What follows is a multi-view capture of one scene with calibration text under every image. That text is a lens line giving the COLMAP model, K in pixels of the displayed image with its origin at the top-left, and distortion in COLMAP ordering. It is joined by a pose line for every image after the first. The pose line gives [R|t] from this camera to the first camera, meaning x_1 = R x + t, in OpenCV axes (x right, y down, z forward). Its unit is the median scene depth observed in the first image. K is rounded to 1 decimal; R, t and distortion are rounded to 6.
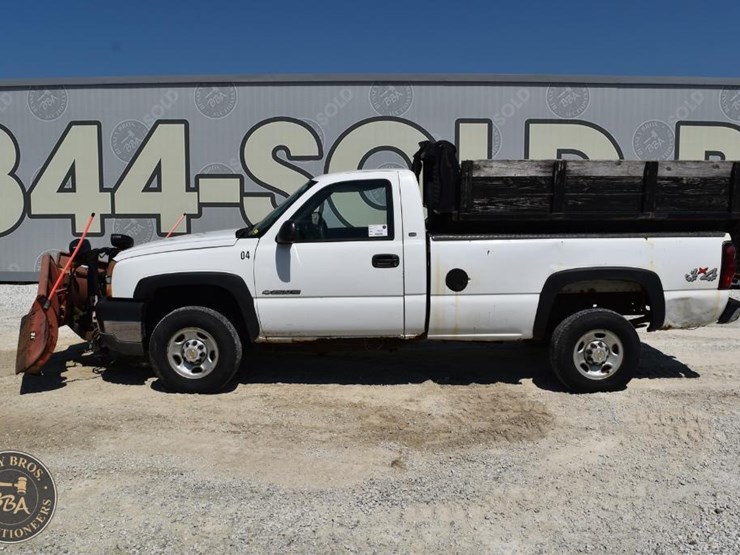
lens RADIAL K [[664.7, 0, 375.1], [0, 664.7, 278.4], [0, 0, 1]] dist [-0.092305, 0.020611]
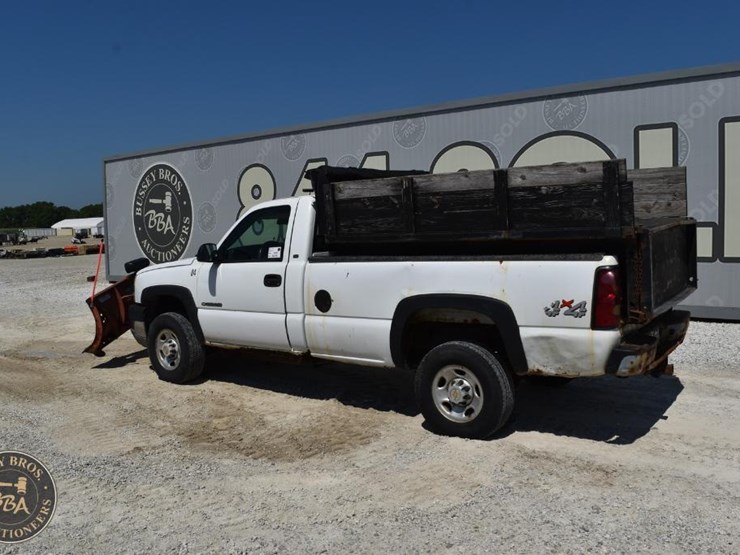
lens RADIAL K [[664.7, 0, 375.1], [0, 664.7, 278.4], [0, 0, 1]] dist [-0.092305, 0.020611]
pose [[0.802994, 0.025550, -0.595439, 0.779616], [-0.044646, 0.998852, -0.017349, -0.017864], [0.594313, 0.040515, 0.803213, 0.221581]]
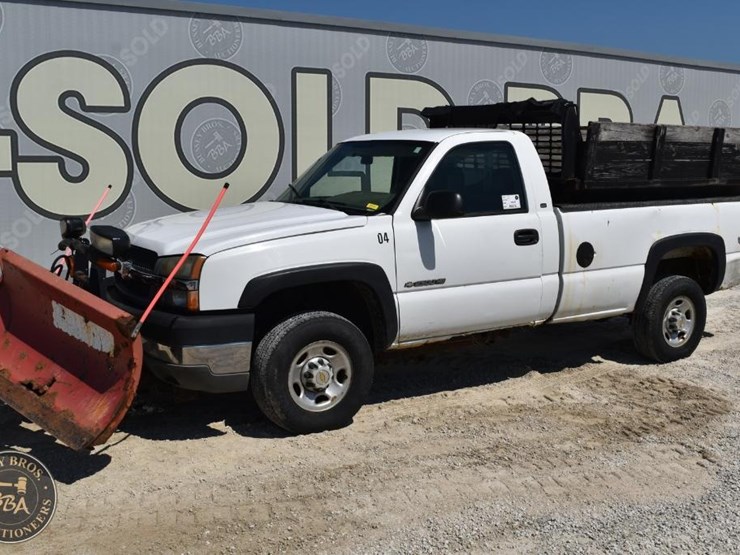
lens RADIAL K [[788.6, 0, 370.0], [0, 788.6, 277.5], [0, 0, 1]] dist [-0.078002, 0.013357]
pose [[0.858029, -0.071936, 0.508539, -0.660690], [0.060070, 0.997403, 0.039736, -0.026139], [-0.510077, -0.003547, 0.860121, 0.226291]]
